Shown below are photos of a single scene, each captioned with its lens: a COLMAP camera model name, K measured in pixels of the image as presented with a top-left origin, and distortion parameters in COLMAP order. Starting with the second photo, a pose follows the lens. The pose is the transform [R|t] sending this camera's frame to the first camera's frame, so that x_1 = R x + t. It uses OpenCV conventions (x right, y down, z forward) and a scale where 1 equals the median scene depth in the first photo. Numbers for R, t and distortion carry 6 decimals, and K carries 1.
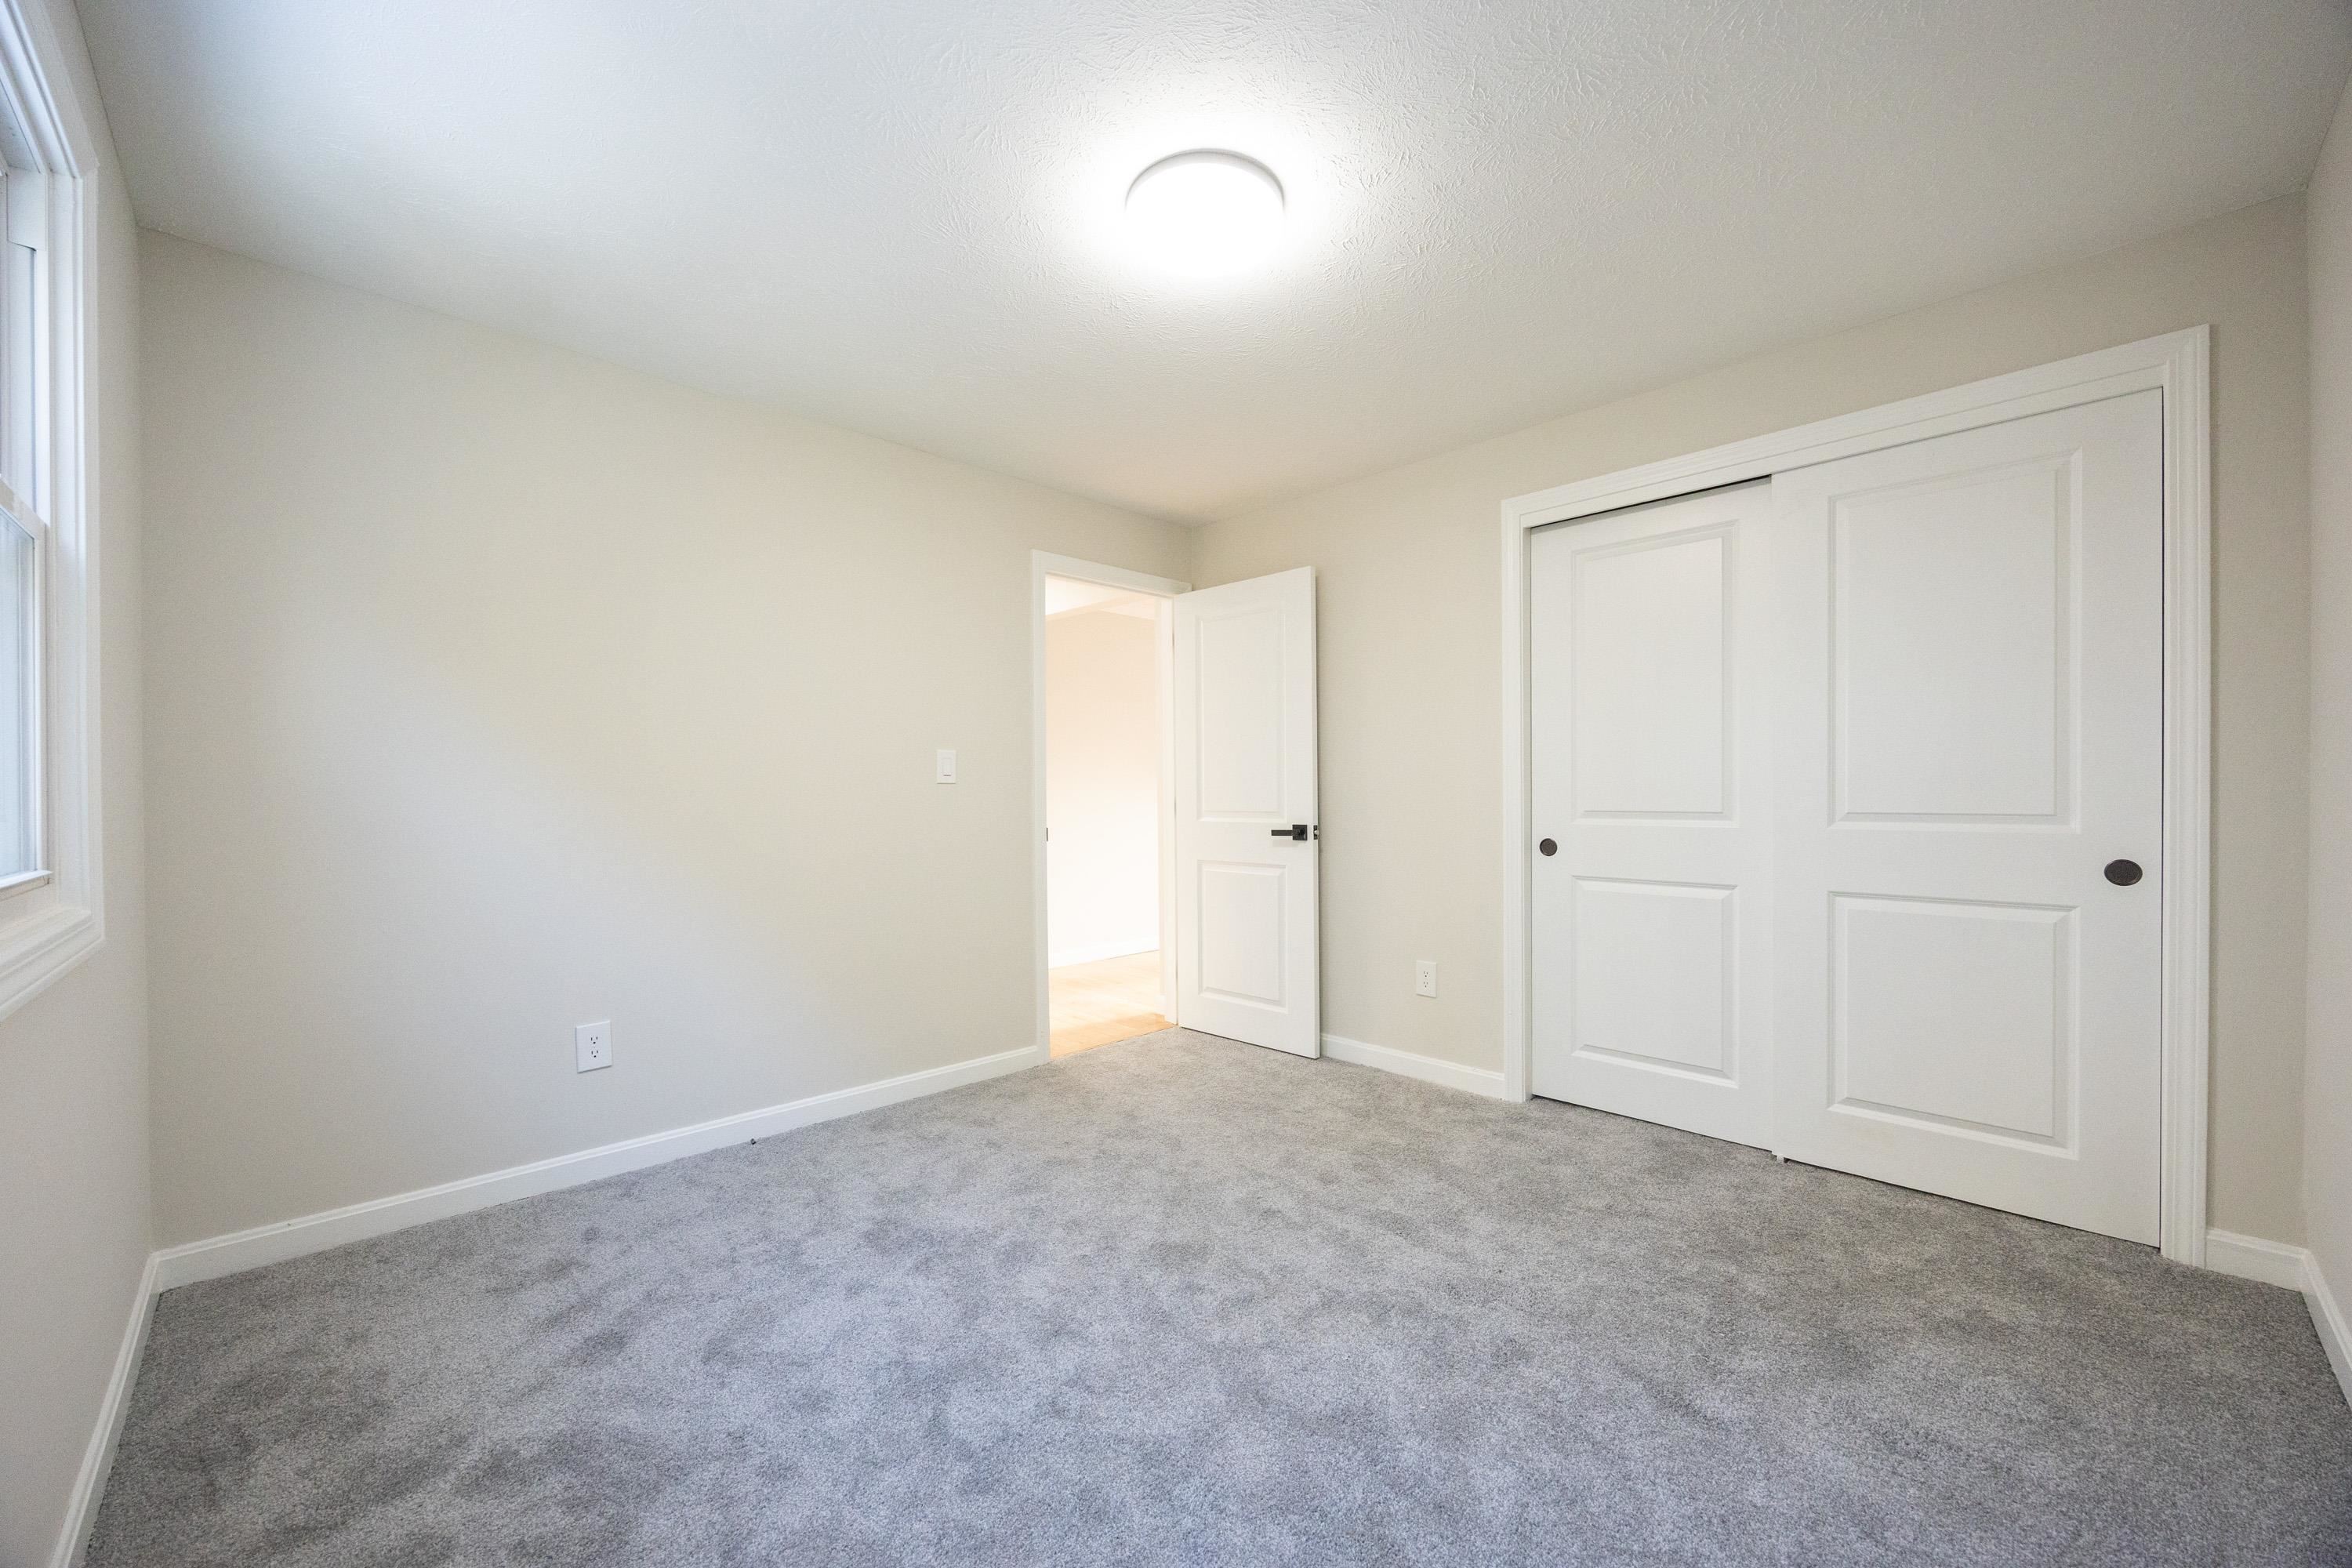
lens RADIAL K [[873.6, 0, 1202.1], [0, 873.6, 788.8], [0, 0, 1]] dist [-0.002424, -0.000126]
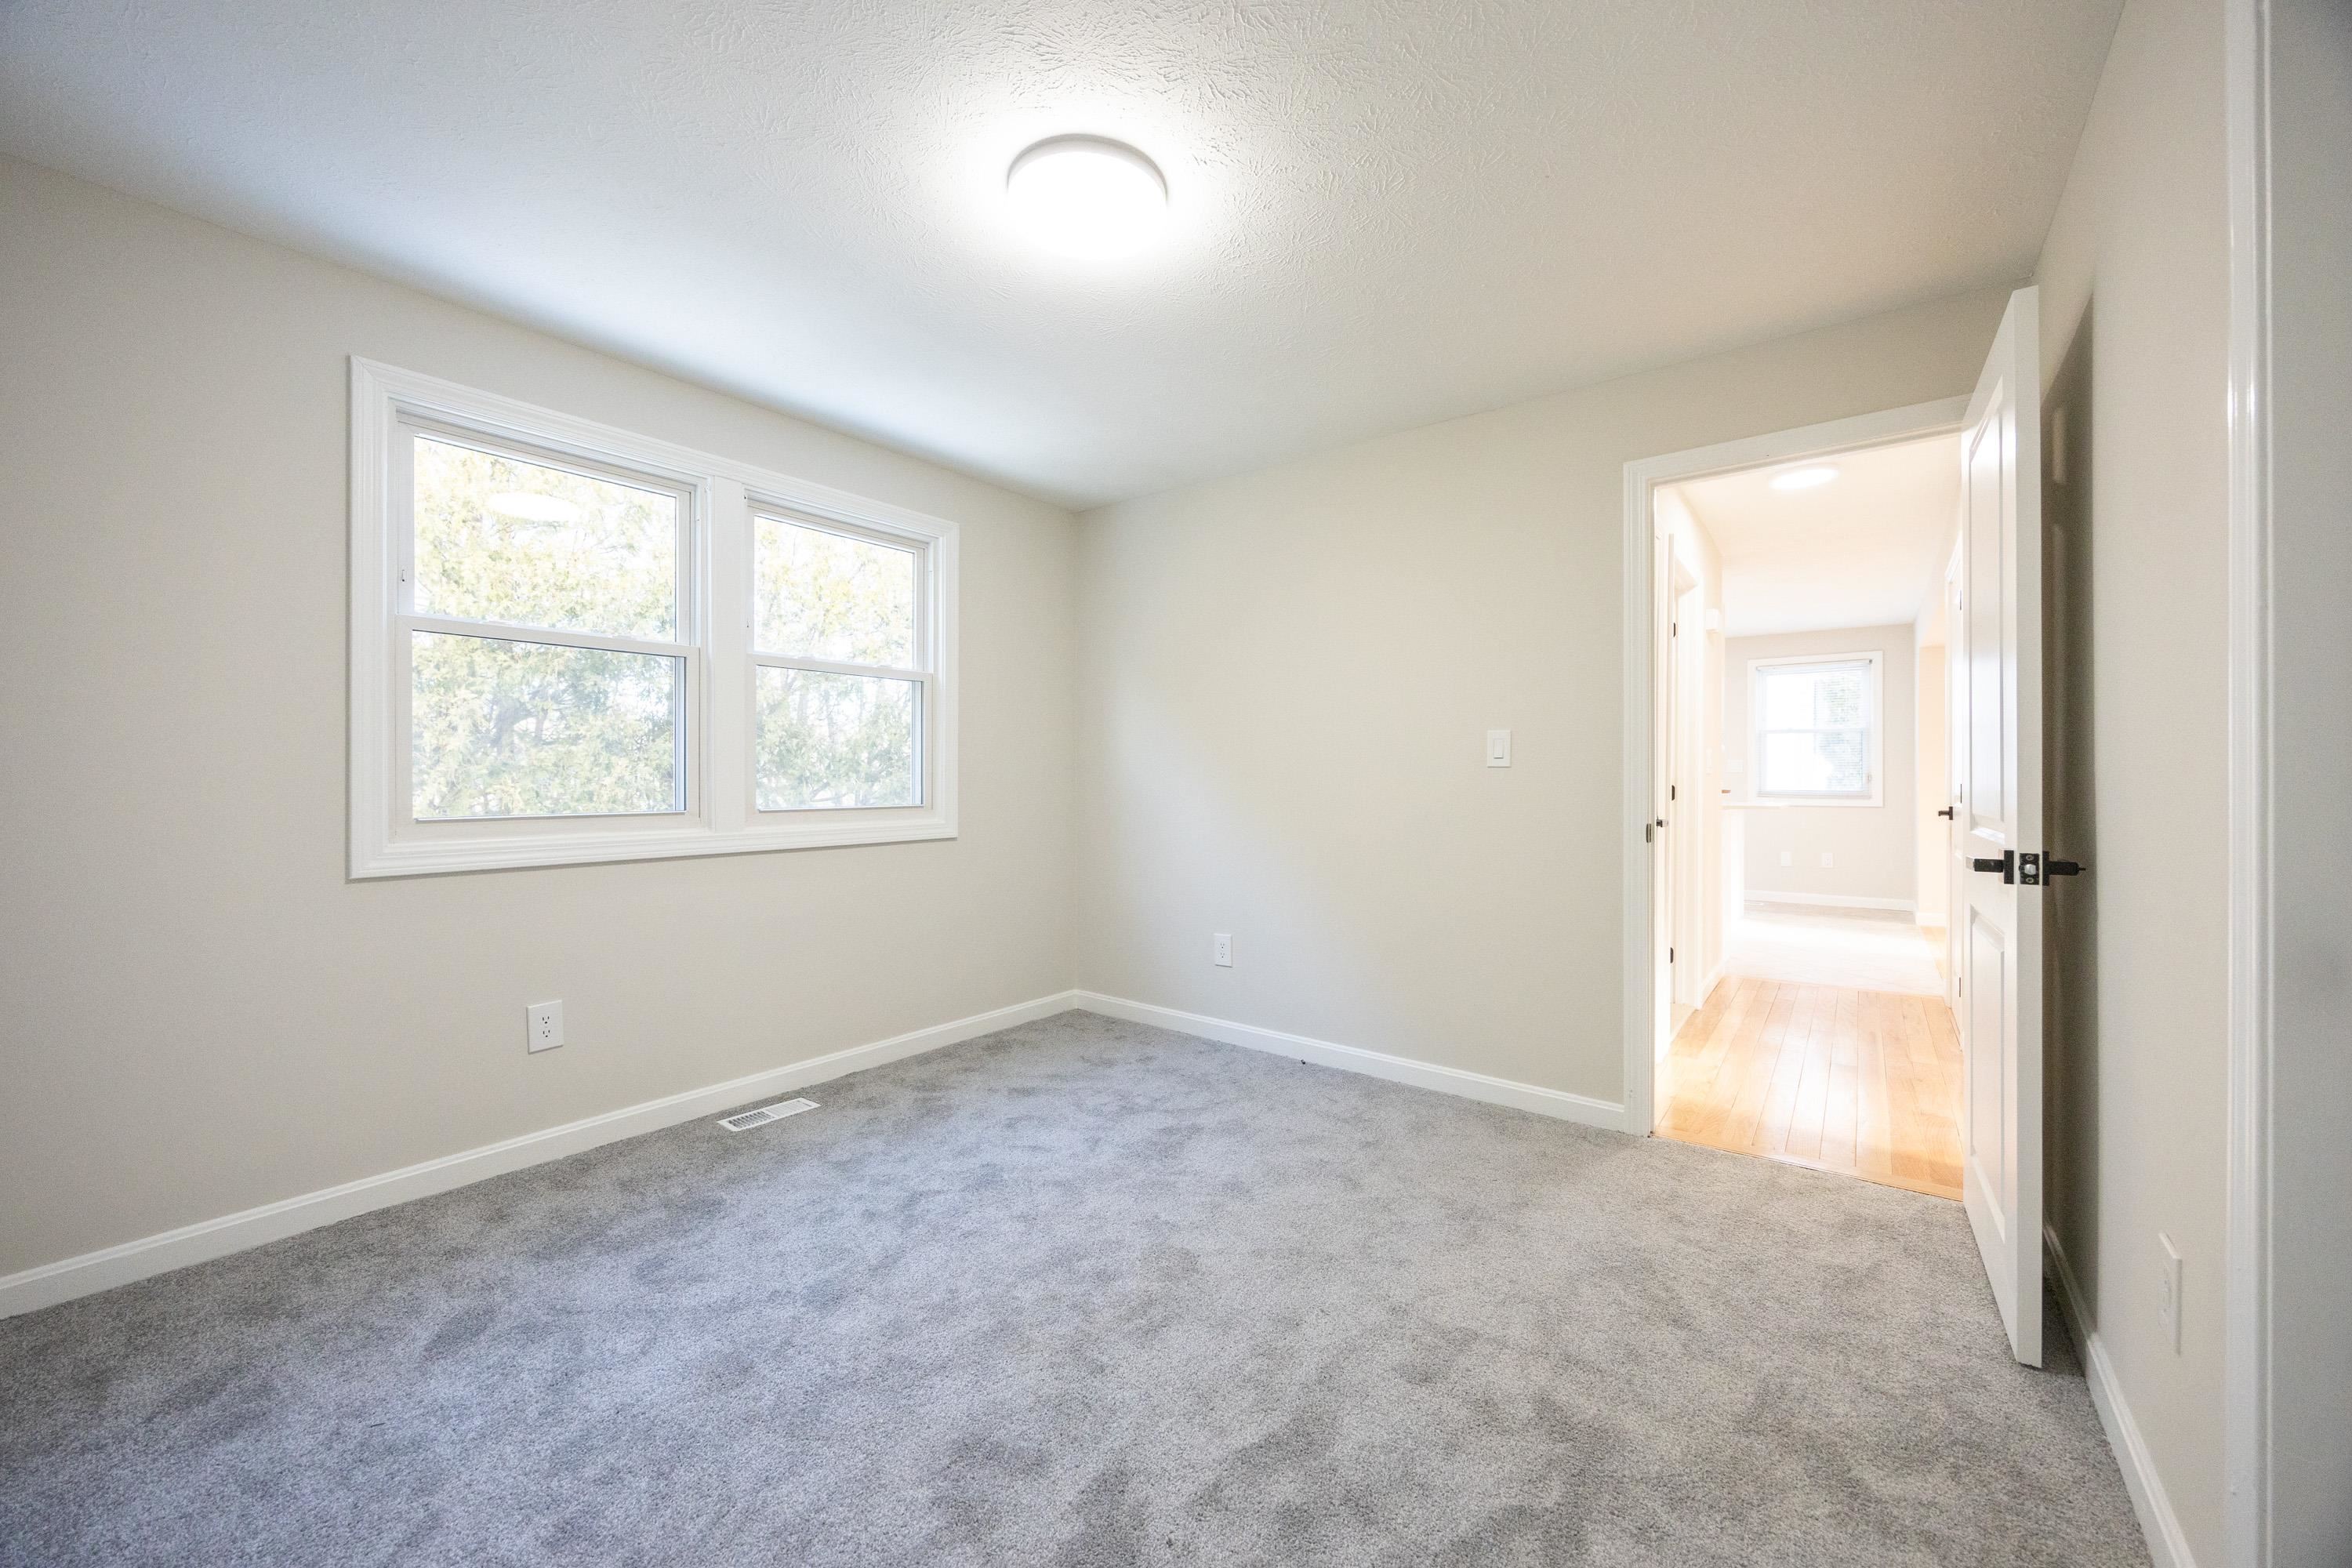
lens RADIAL K [[893.2, 0, 1187.4], [0, 893.2, 774.4], [0, 0, 1]] dist [-0.000250, -0.000071]
pose [[0.148315, 0.001384, -0.988939, 0.759939], [-0.002528, 0.999996, 0.001020, 0.001554], [0.988937, 0.002349, 0.148318, 0.713915]]
